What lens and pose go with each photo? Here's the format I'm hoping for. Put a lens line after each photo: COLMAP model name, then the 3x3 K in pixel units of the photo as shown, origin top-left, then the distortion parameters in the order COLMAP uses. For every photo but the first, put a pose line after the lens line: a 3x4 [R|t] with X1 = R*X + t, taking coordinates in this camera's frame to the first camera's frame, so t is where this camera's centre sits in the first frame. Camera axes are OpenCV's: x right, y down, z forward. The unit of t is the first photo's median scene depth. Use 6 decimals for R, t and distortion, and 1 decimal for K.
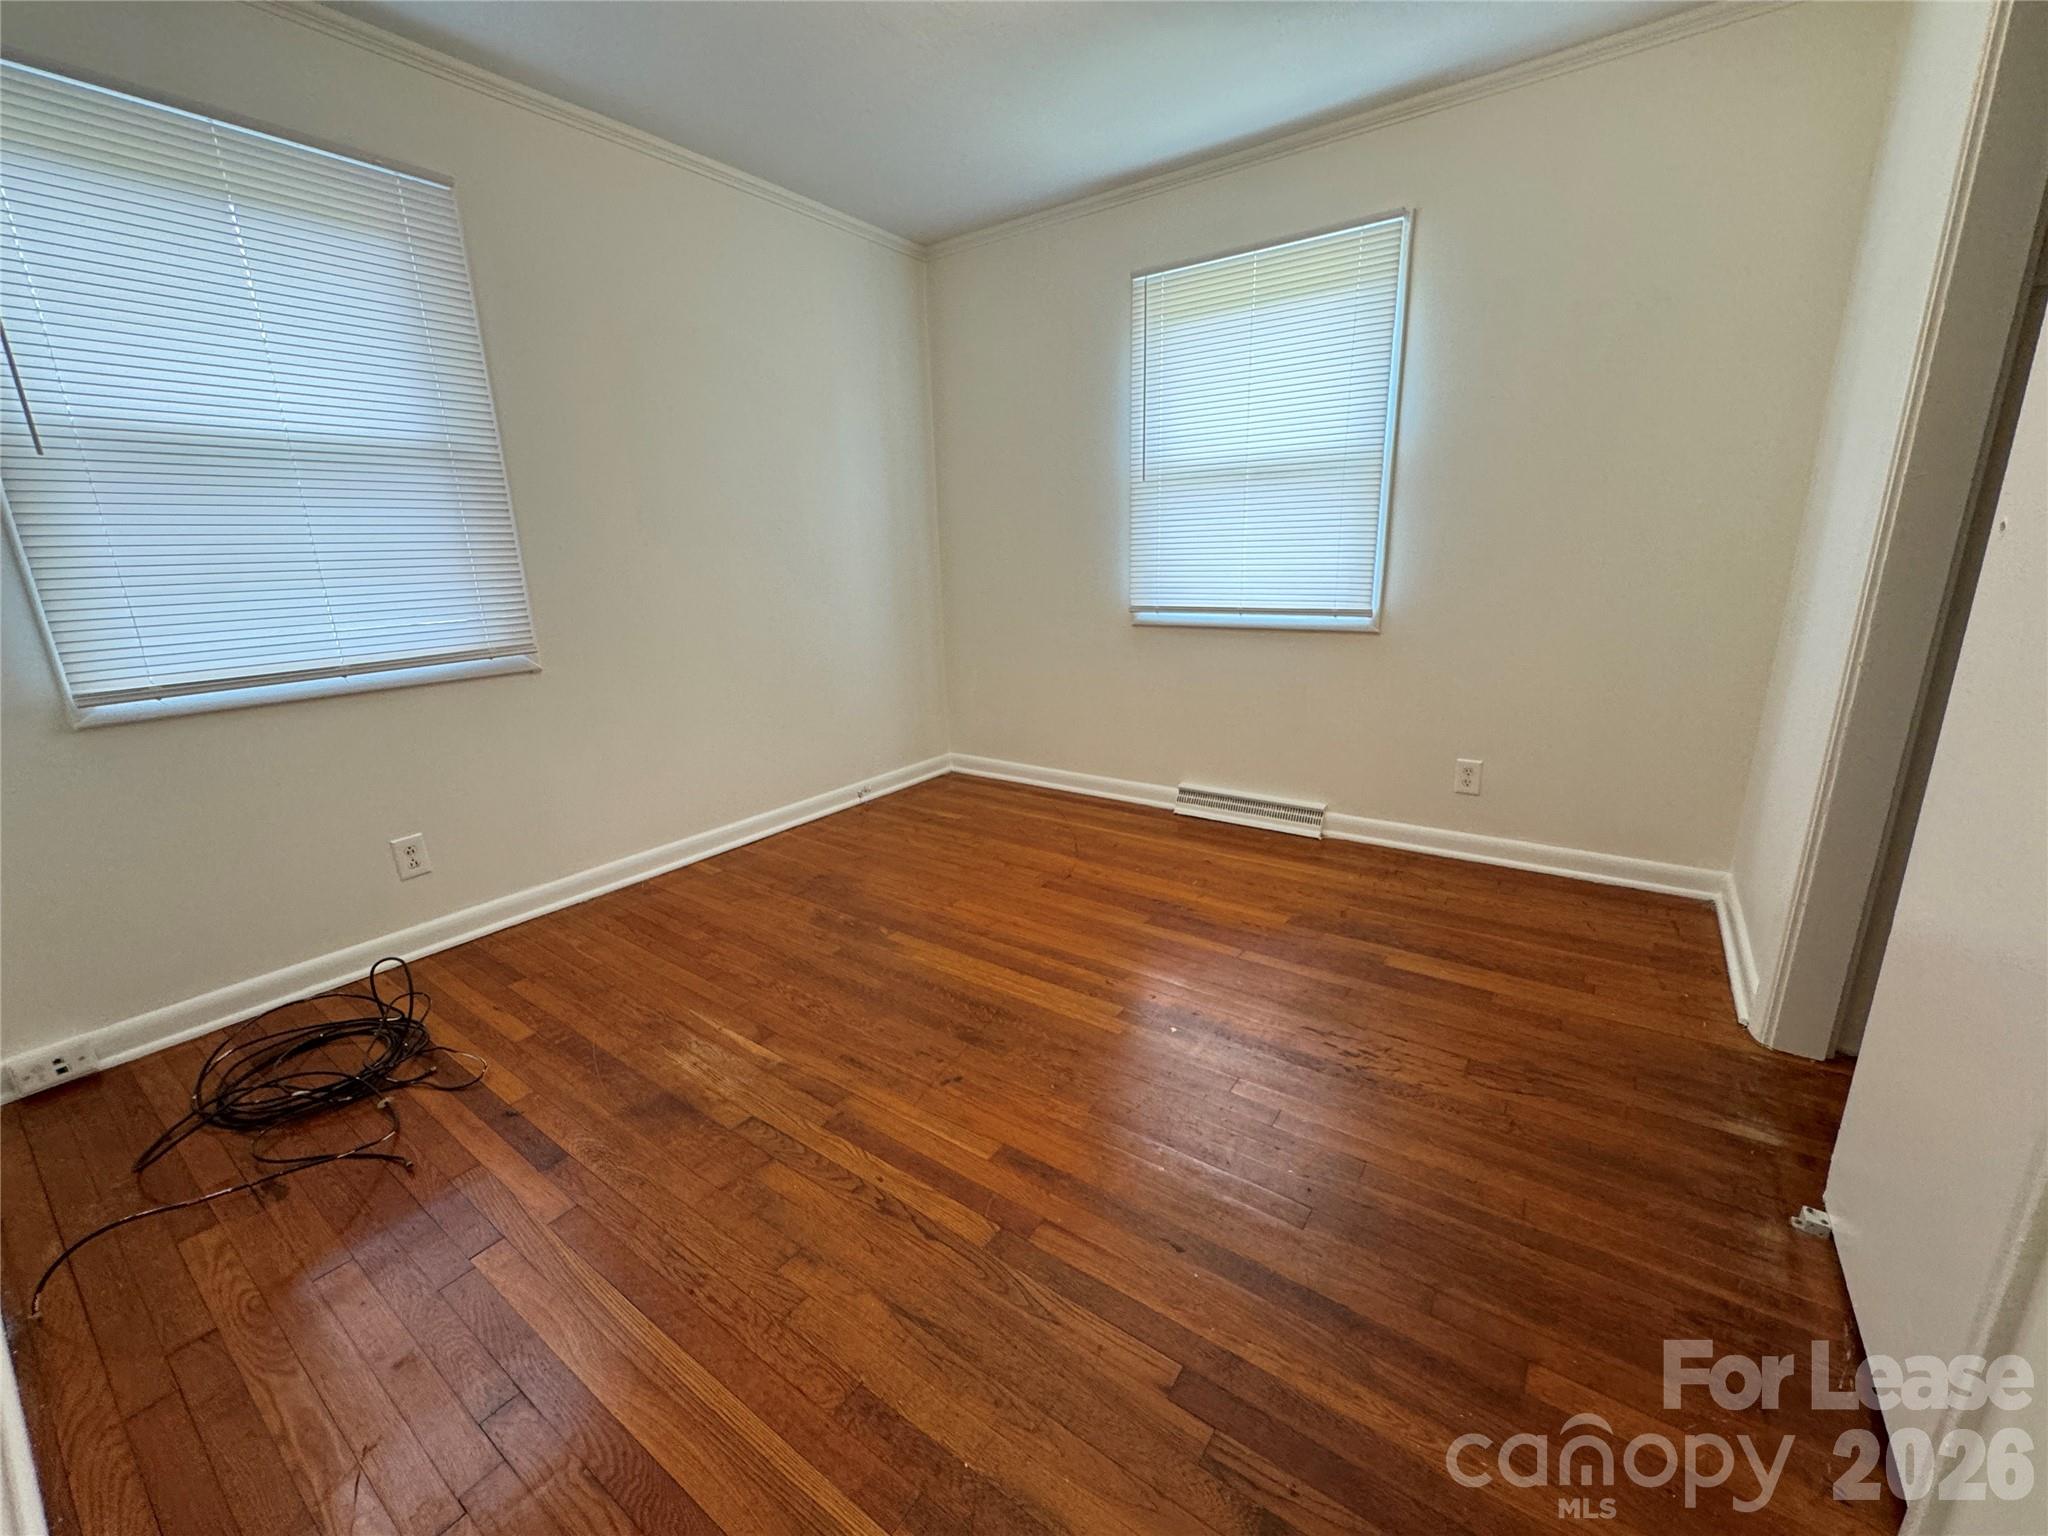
lens RADIAL K [[819.7, 0, 1024.0], [0, 819.7, 768.0], [0, 0, 1]] dist [-0.002569, 0.000107]
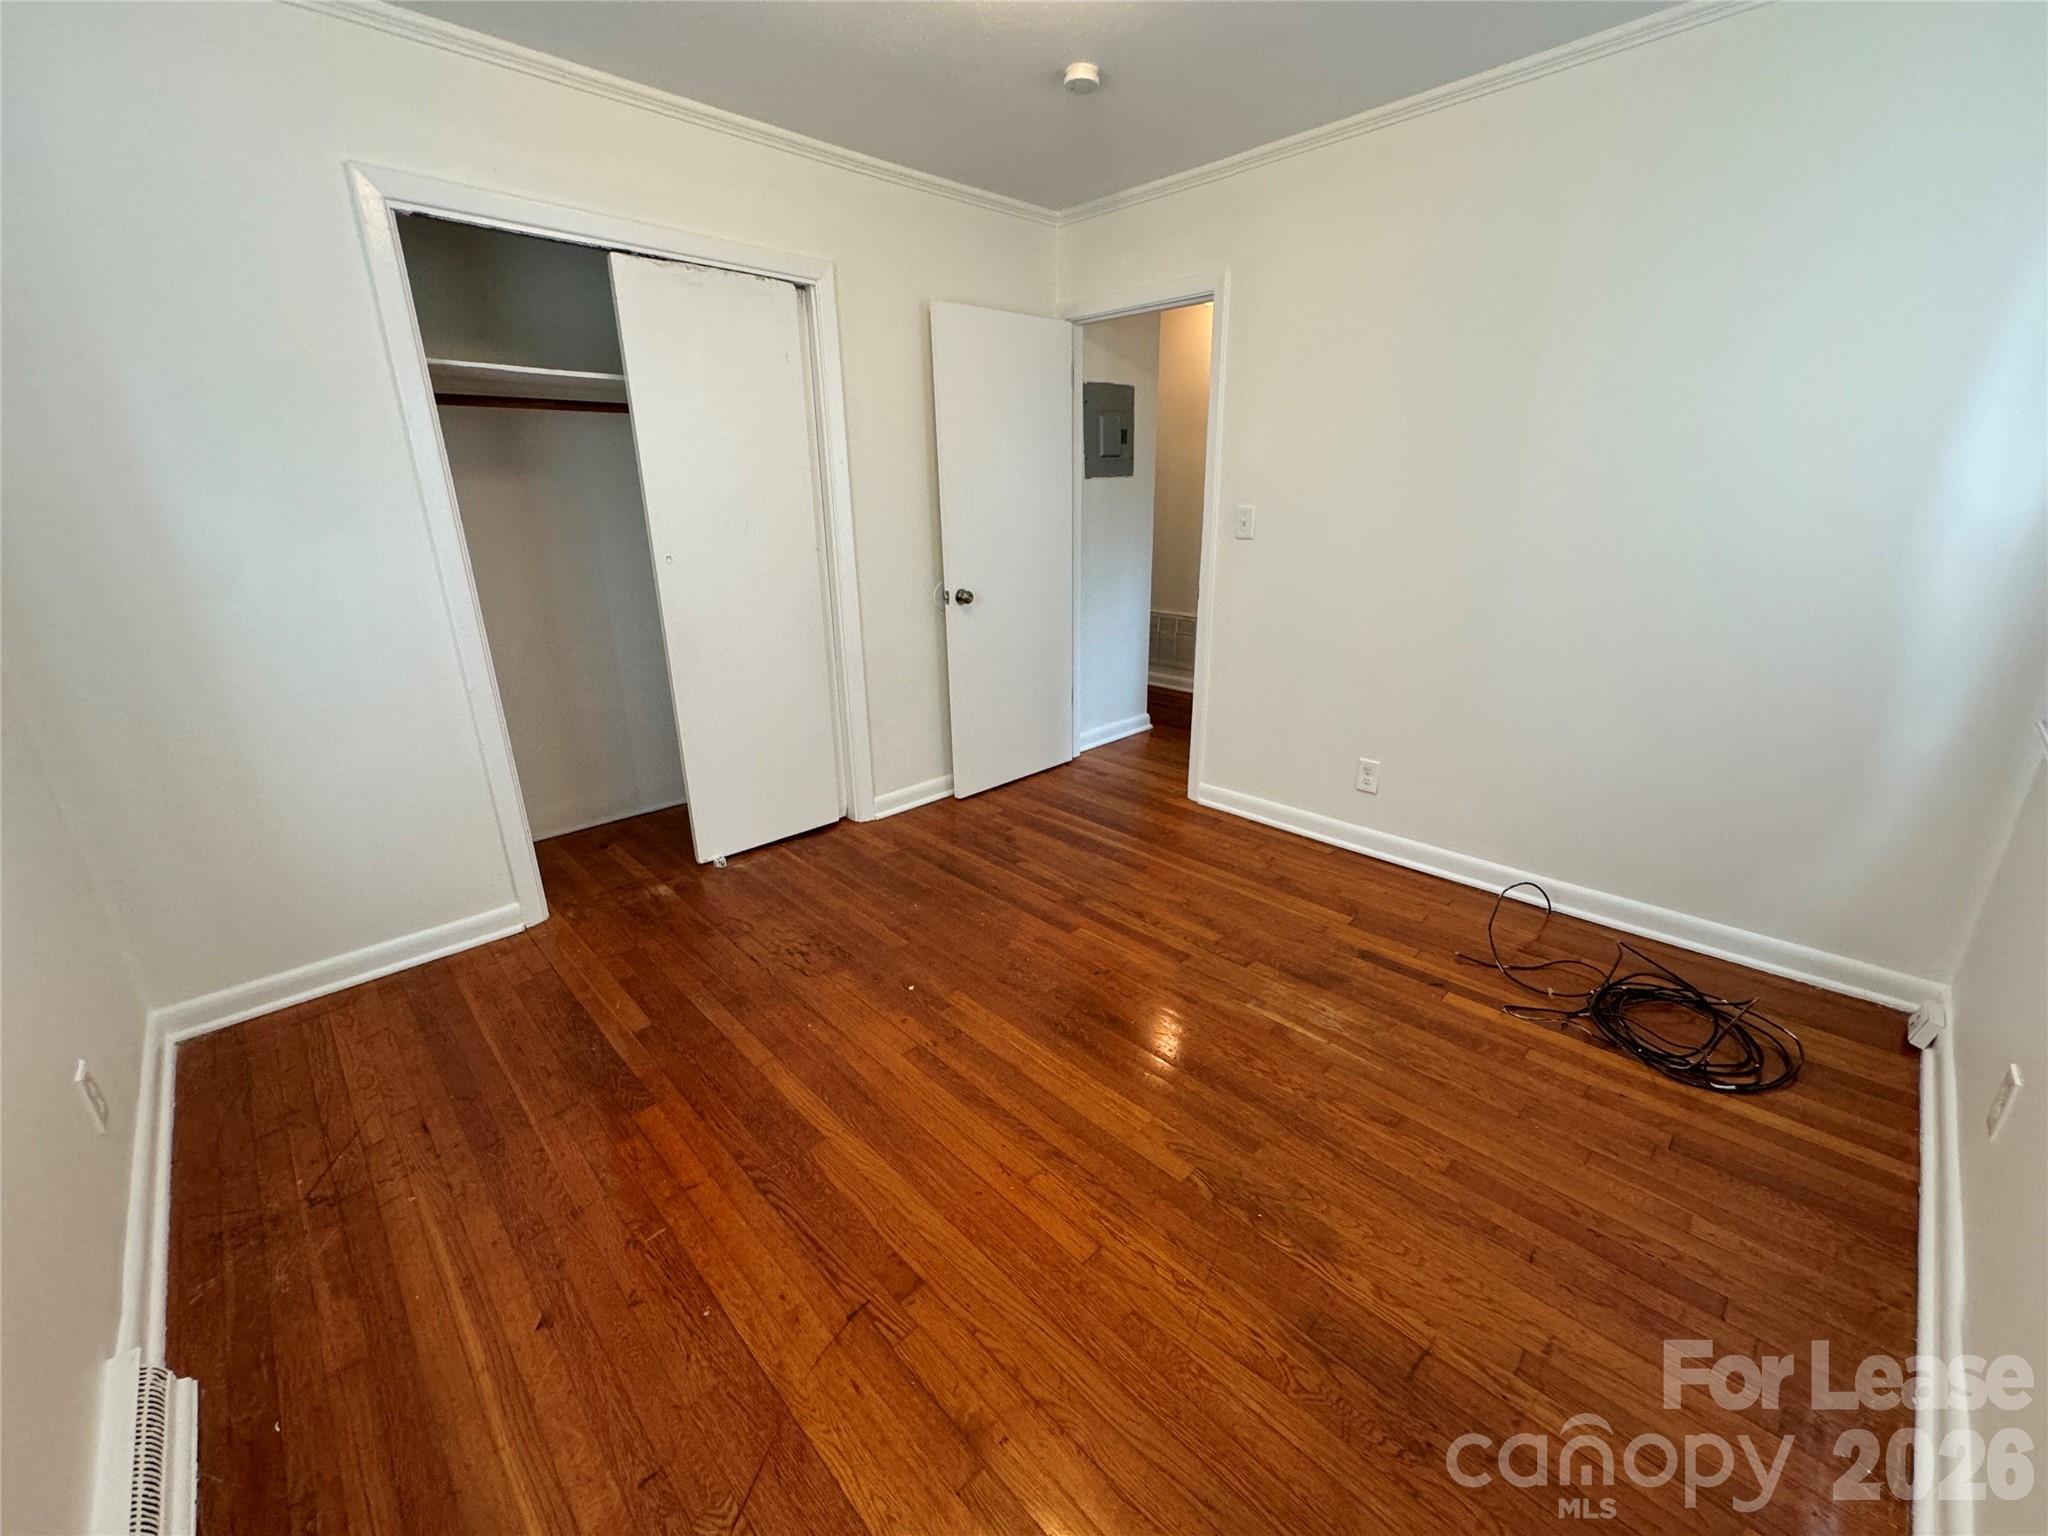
lens RADIAL K [[819.7, 0, 1024.0], [0, 819.7, 768.0], [0, 0, 1]] dist [-0.002569, 0.000107]
pose [[-0.982240, -0.025209, 0.185925, -0.186805], [0.083663, 0.828119, 0.554274, -0.585228], [-0.167941, 0.559985, -0.811303, 1.769358]]
